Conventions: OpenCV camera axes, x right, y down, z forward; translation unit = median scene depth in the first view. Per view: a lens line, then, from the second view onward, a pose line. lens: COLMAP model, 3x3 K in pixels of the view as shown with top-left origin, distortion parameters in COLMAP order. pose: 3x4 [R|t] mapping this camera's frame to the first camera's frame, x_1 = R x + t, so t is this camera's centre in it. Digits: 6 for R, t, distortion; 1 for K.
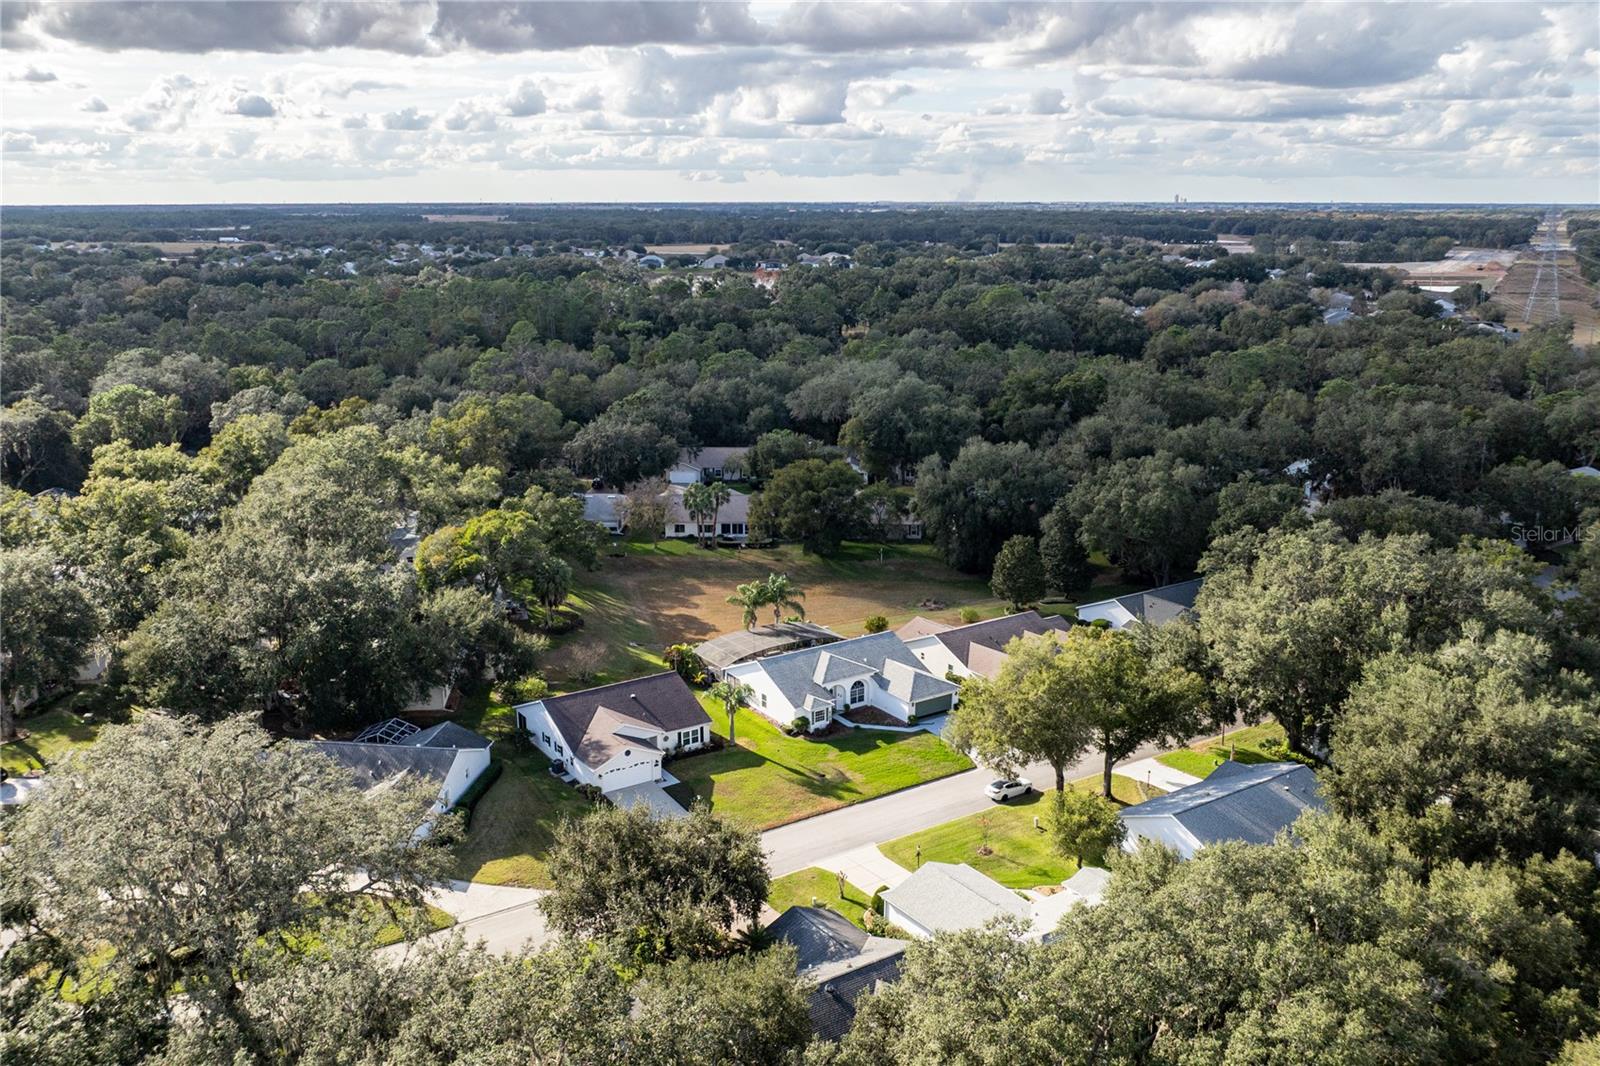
lens RADIAL K [[1328.9, 0, 804.8], [0, 1328.9, 543.5], [0, 0, 1]] dist [-0.024022, -0.008010]
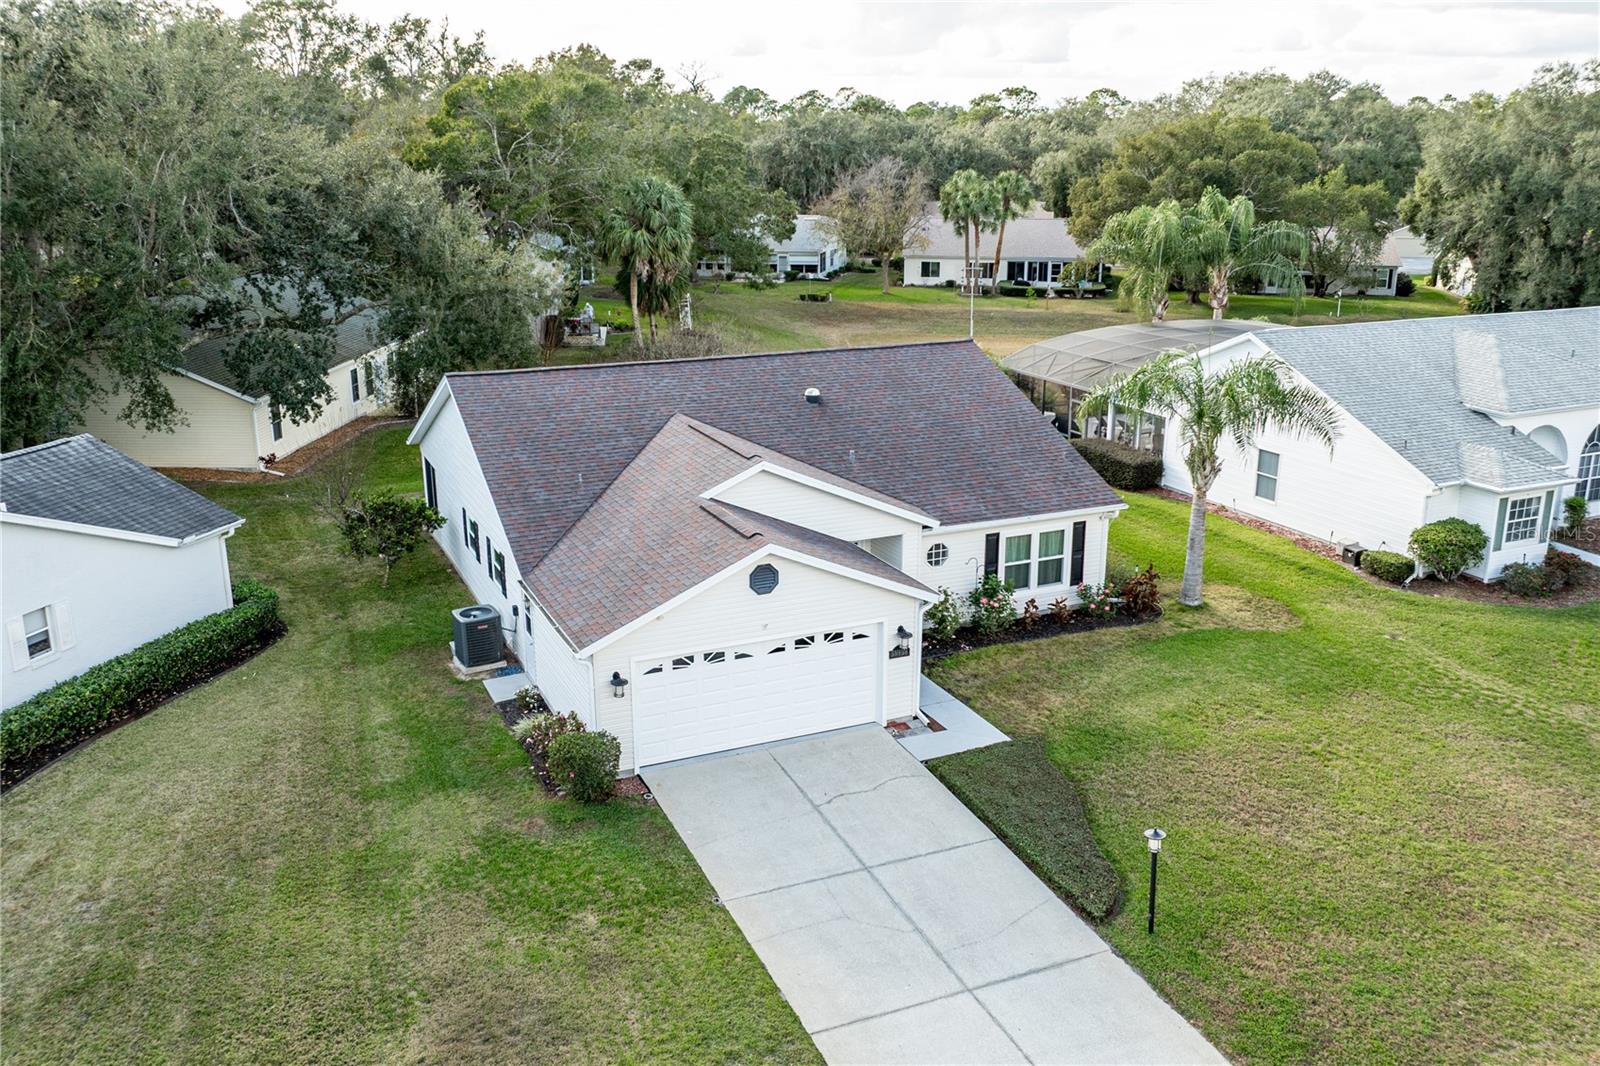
lens RADIAL K [[1328.9, 0, 800.3], [0, 1328.9, 535.3], [0, 0, 1]] dist [-0.024022, -0.008010]
pose [[0.985649, 0.047811, -0.161897, -0.089375], [-0.042308, 0.998409, 0.037274, 0.134310], [0.163422, -0.029889, 0.986103, 0.750929]]
